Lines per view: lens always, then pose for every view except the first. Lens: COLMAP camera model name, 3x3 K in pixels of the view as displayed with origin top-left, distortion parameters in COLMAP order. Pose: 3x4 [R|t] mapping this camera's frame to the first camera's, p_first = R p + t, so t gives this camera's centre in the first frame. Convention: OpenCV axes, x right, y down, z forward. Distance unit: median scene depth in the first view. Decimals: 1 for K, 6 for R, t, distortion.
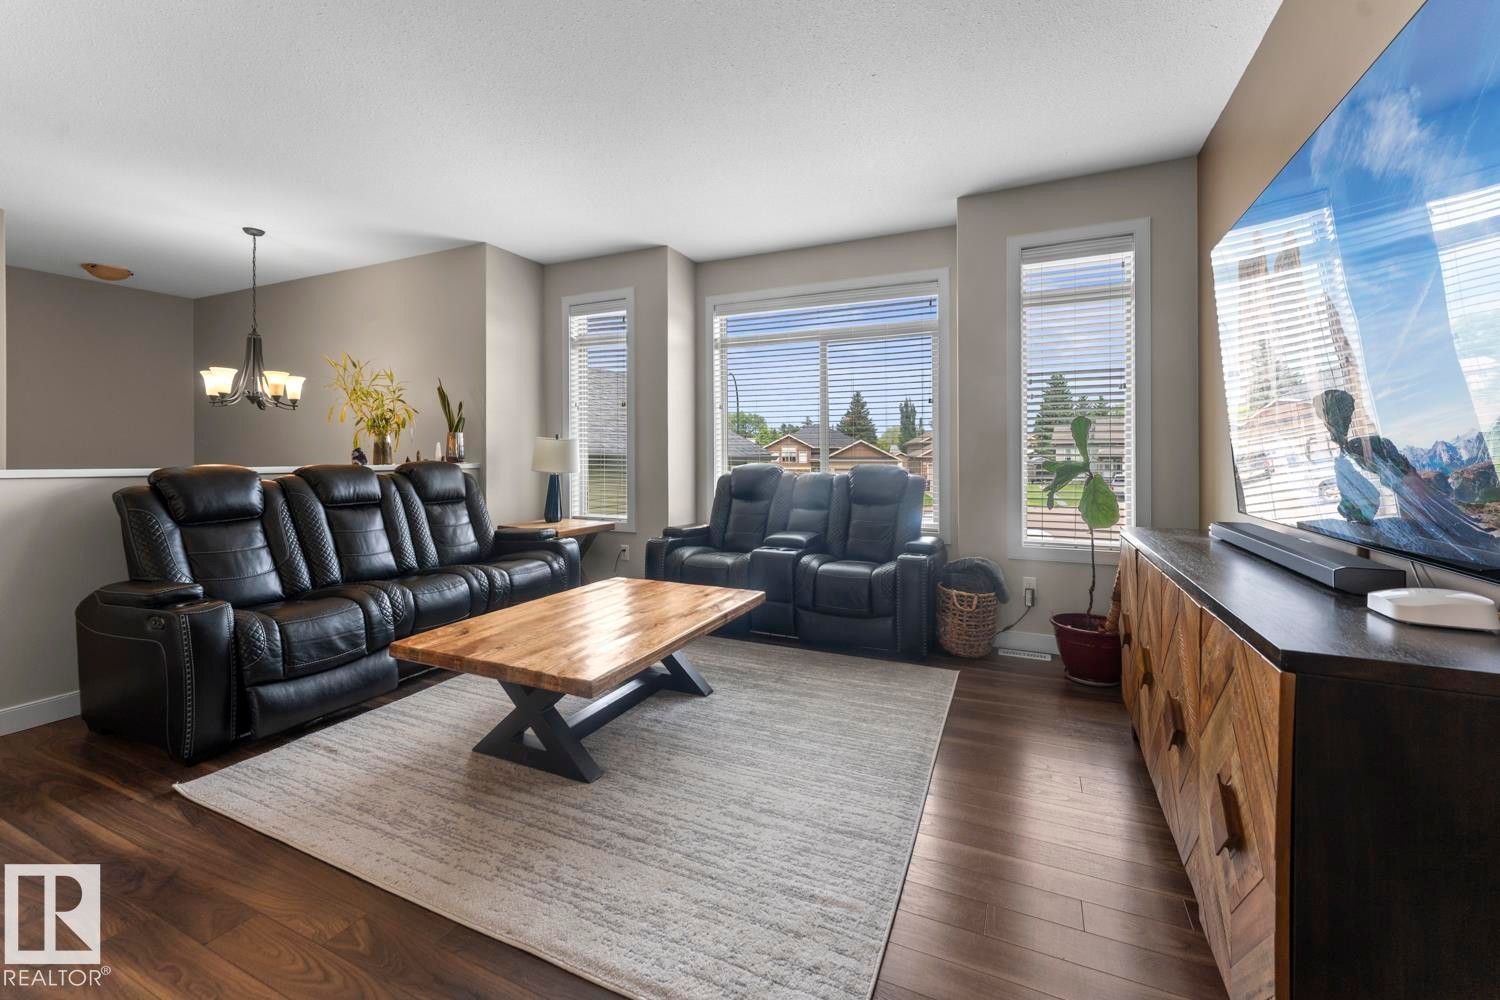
lens RADIAL K [[625.0, 0, 745.8], [0, 625.0, 462.4], [0, 0, 1]] dist [-0.035737, -0.000031]
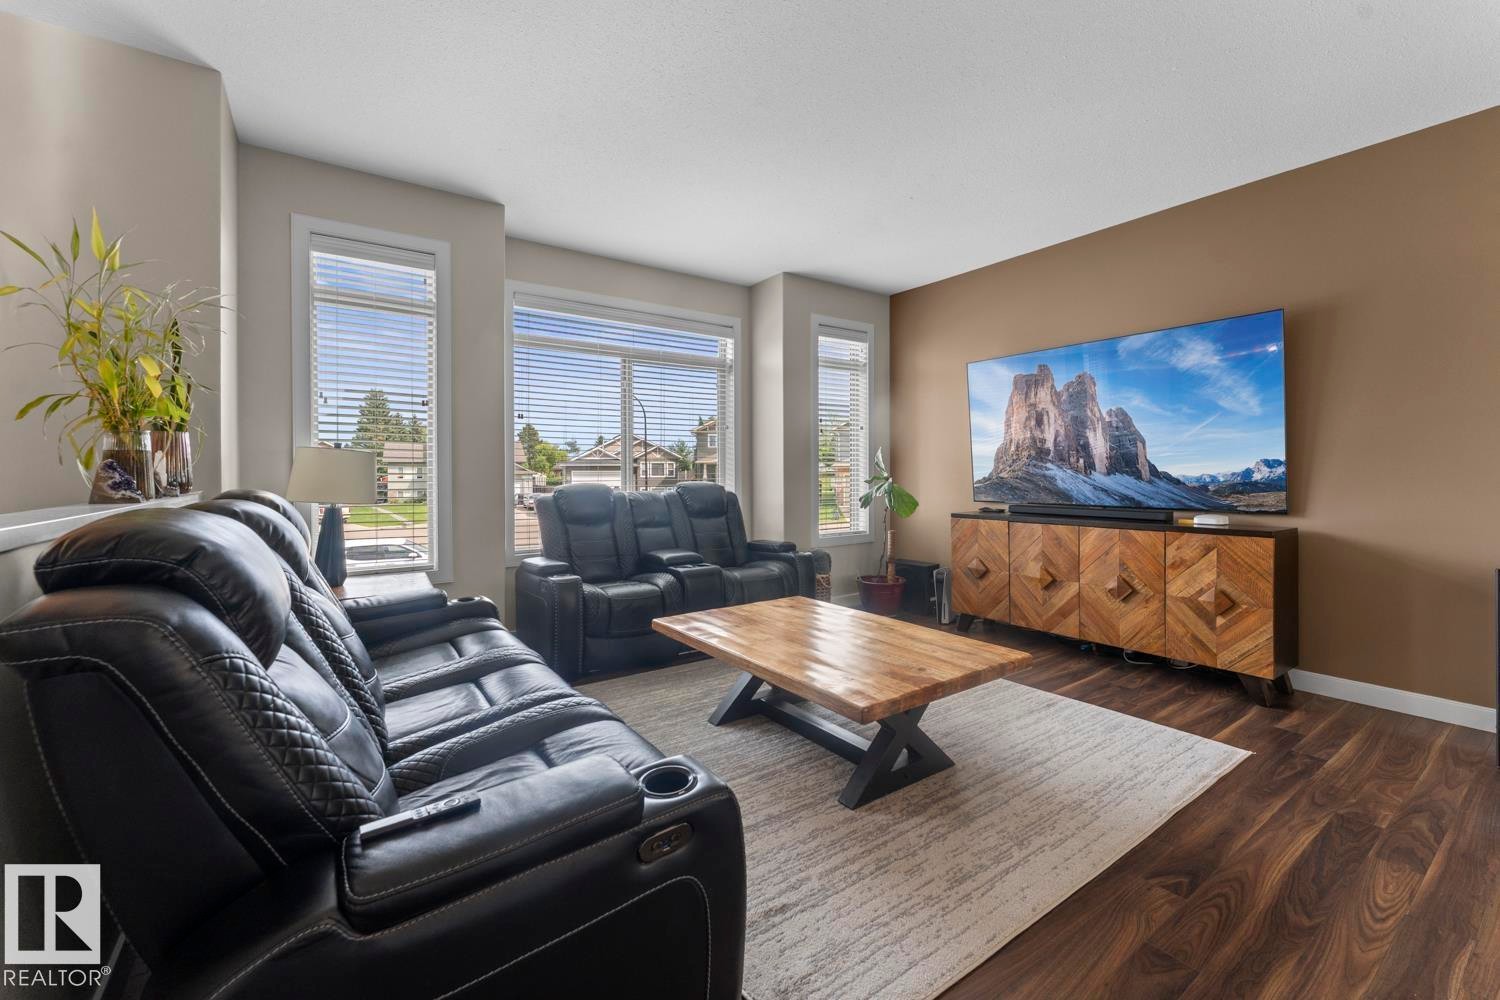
lens RADIAL K [[652.7, 0, 742.2], [0, 652.7, 474.3], [0, 0, 1]] dist [0.000828, 0.000065]
pose [[0.481210, 0.001505, 0.876604, -0.863328], [0.007048, 0.999960, -0.005586, -0.007253], [-0.876577, 0.008867, 0.481180, 0.438263]]
